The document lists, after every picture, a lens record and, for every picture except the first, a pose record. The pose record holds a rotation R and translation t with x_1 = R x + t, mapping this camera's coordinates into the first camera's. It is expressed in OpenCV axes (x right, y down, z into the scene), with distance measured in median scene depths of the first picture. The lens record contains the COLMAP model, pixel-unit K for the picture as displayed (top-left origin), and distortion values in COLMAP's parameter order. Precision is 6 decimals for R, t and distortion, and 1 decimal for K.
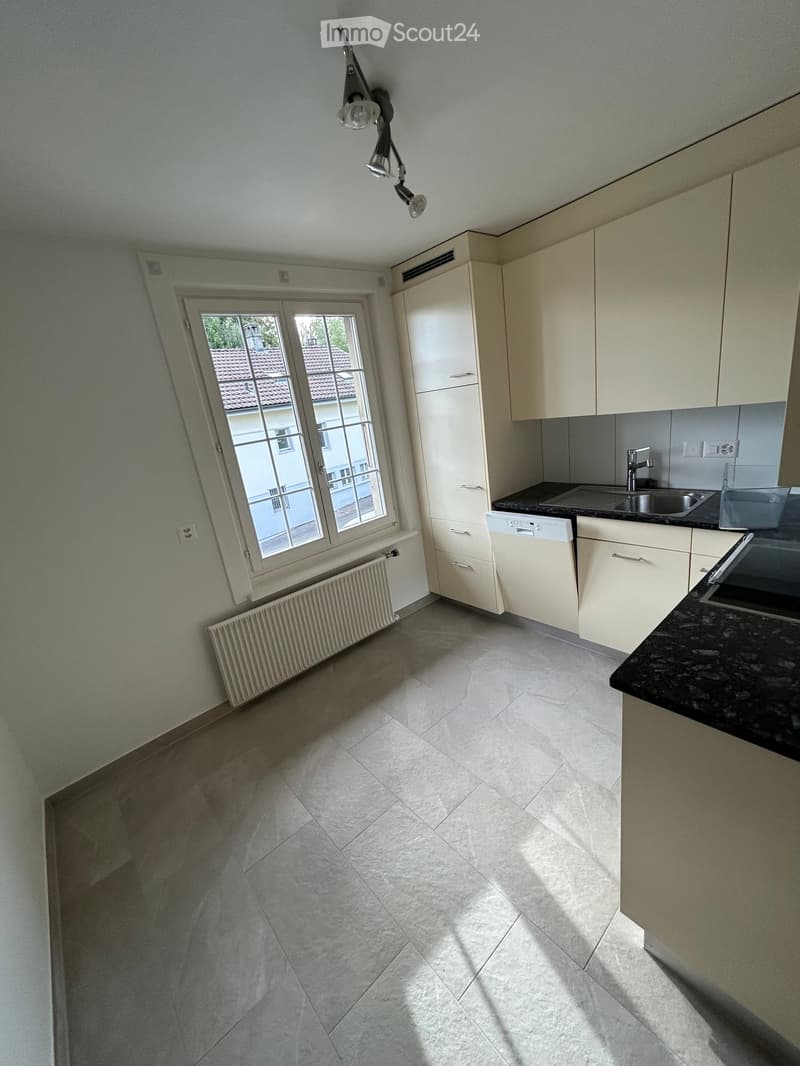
lens RADIAL K [[432.5, 0, 400.0], [0, 432.5, 533.0], [0, 0, 1]] dist [-0.001393, 0.000068]
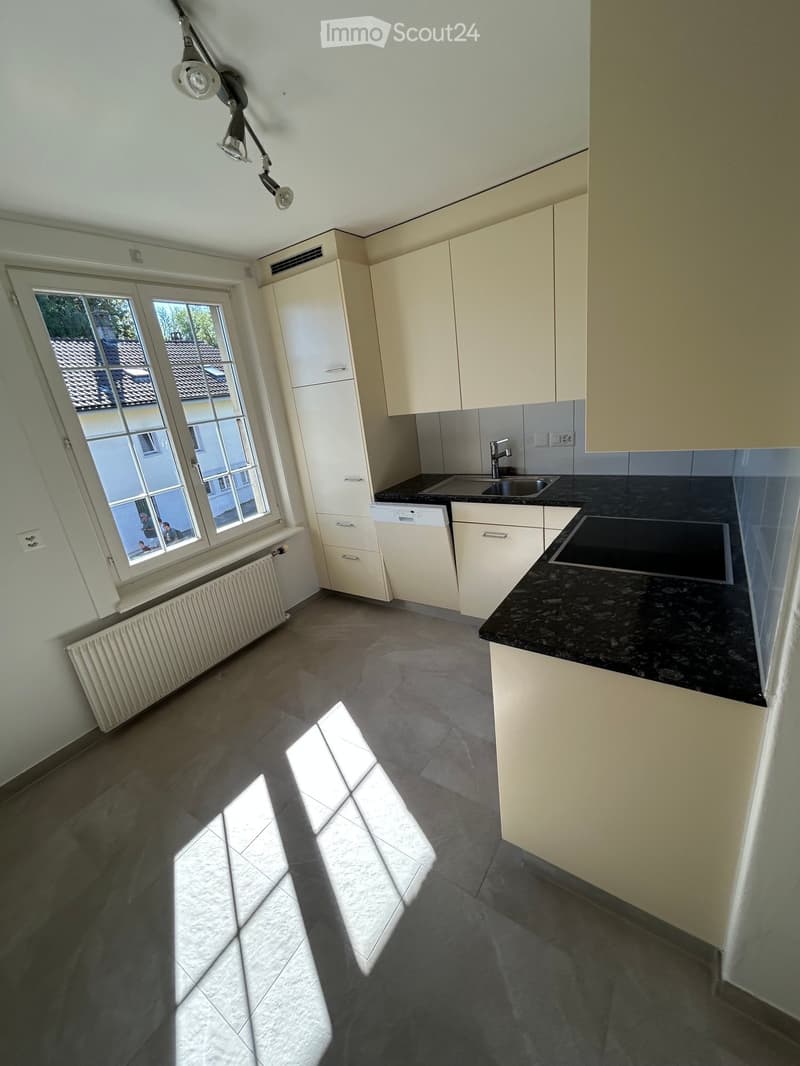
lens RADIAL K [[432.5, 0, 400.0], [0, 432.5, 533.0], [0, 0, 1]] dist [-0.001393, 0.000068]
pose [[0.966104, -0.062535, 0.250463, 0.006429], [0.063415, 0.997977, 0.004563, 0.024842], [-0.250242, 0.011474, 0.968115, -0.022652]]
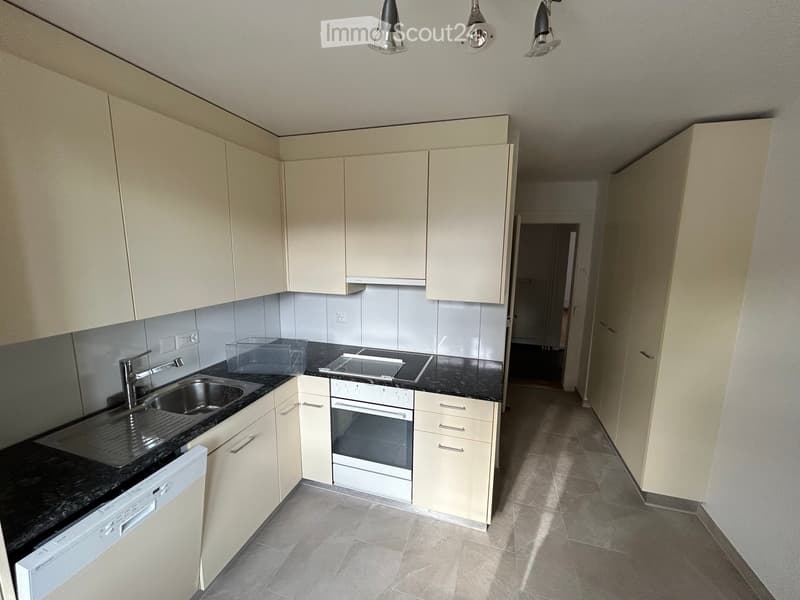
lens RADIAL K [[324.6, 0, 400.0], [0, 324.6, 300.0], [0, 0, 1]] dist [-0.001393, 0.000068]
pose [[-0.528894, -0.000322, 0.848688, -0.284542], [0.303179, 0.933944, 0.189292, -0.267758], [-0.792688, 0.357420, -0.493859, 0.878924]]
